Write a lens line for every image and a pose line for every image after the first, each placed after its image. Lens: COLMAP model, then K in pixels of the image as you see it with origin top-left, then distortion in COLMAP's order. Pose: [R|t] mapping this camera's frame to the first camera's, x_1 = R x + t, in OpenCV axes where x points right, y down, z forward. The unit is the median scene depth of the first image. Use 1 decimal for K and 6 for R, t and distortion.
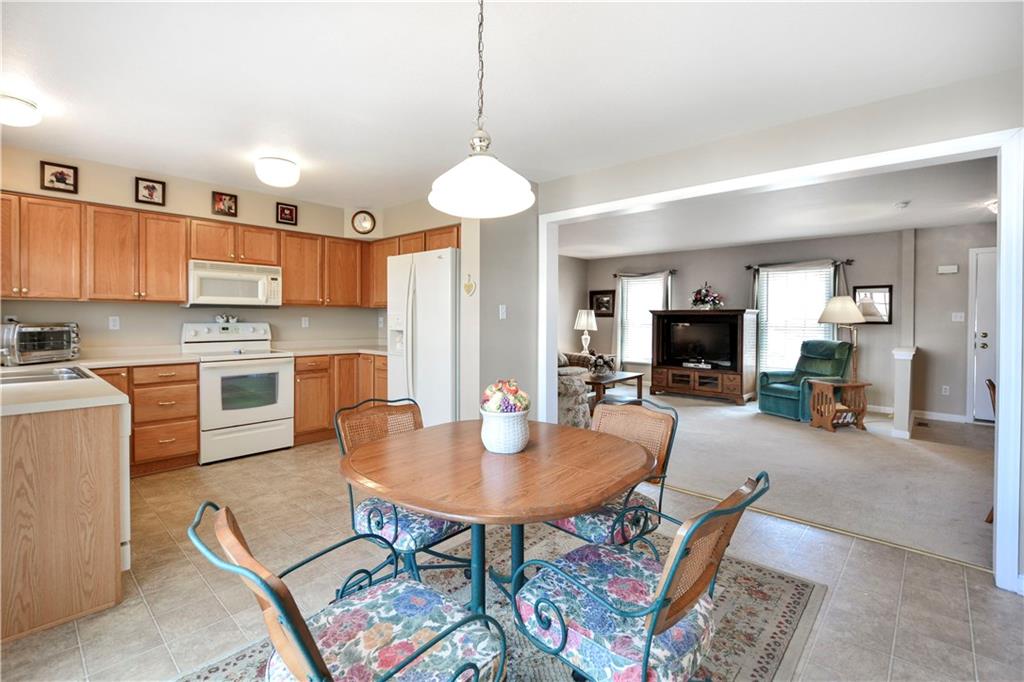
lens RADIAL K [[460.8, 0, 504.2], [0, 460.8, 329.1], [0, 0, 1]] dist [-0.001428, -0.003553]
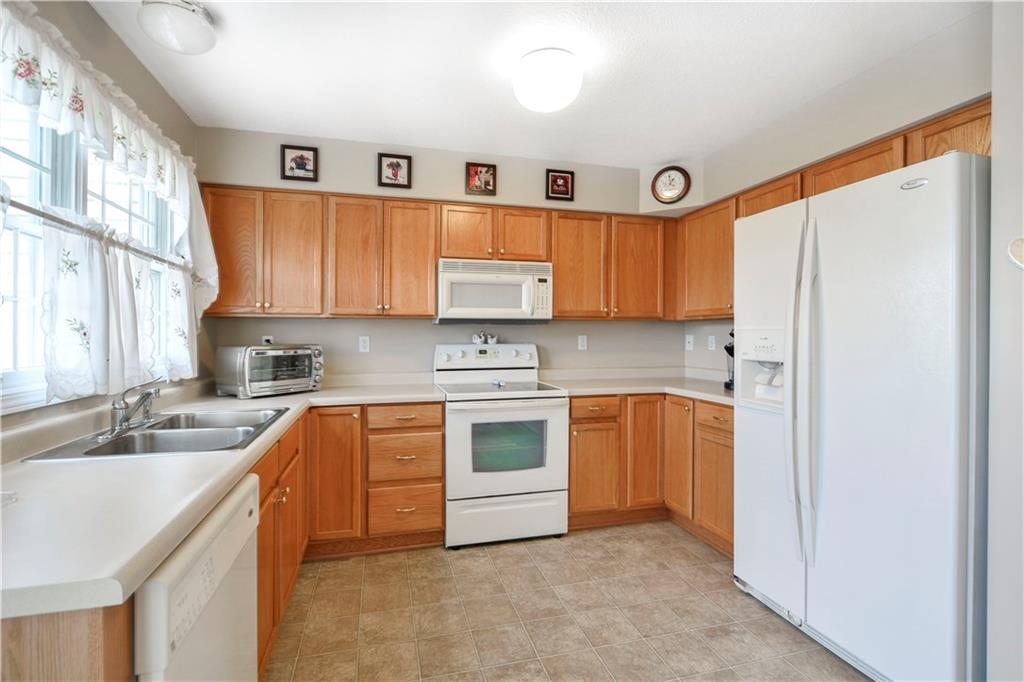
lens RADIAL K [[460.8, 0, 496.3], [0, 460.8, 337.7], [0, 0, 1]] dist [-0.001428, -0.003553]
pose [[0.841725, -0.003539, -0.539894, -0.206820], [-0.007487, 0.999806, -0.018226, -0.011588], [0.539854, 0.019384, 0.841535, 0.427343]]
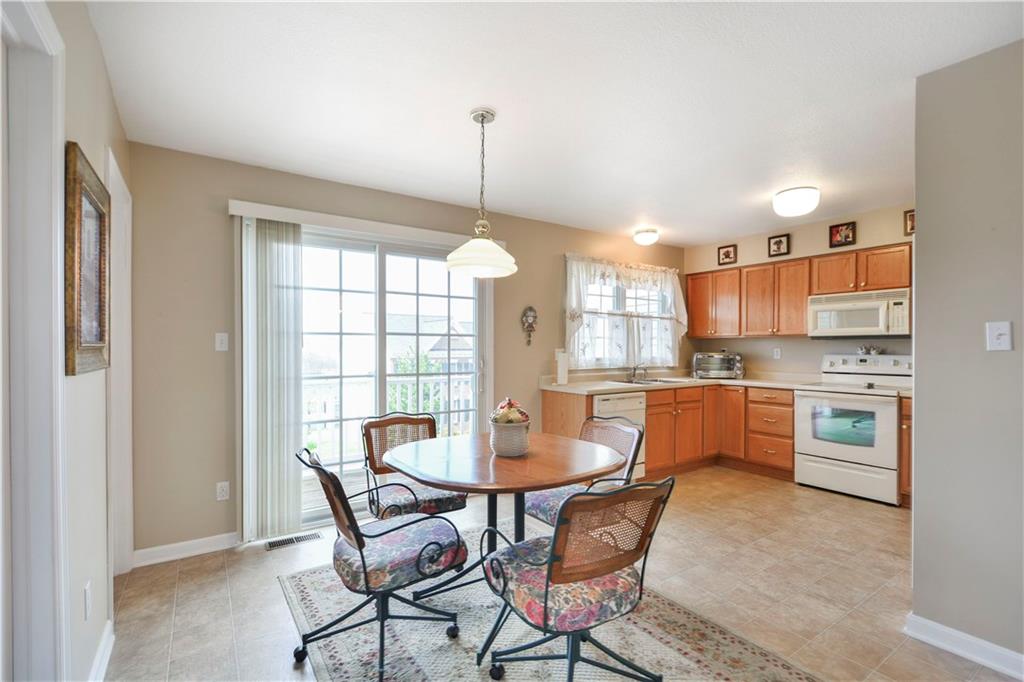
lens RADIAL K [[460.8, 0, 524.1], [0, 460.8, 356.7], [0, 0, 1]] dist [-0.001428, -0.003553]
pose [[-0.199797, 0.014843, -0.979725, 0.522059], [-0.025478, 0.999468, 0.020337, -0.011796], [0.979506, 0.029025, -0.199313, 0.550987]]
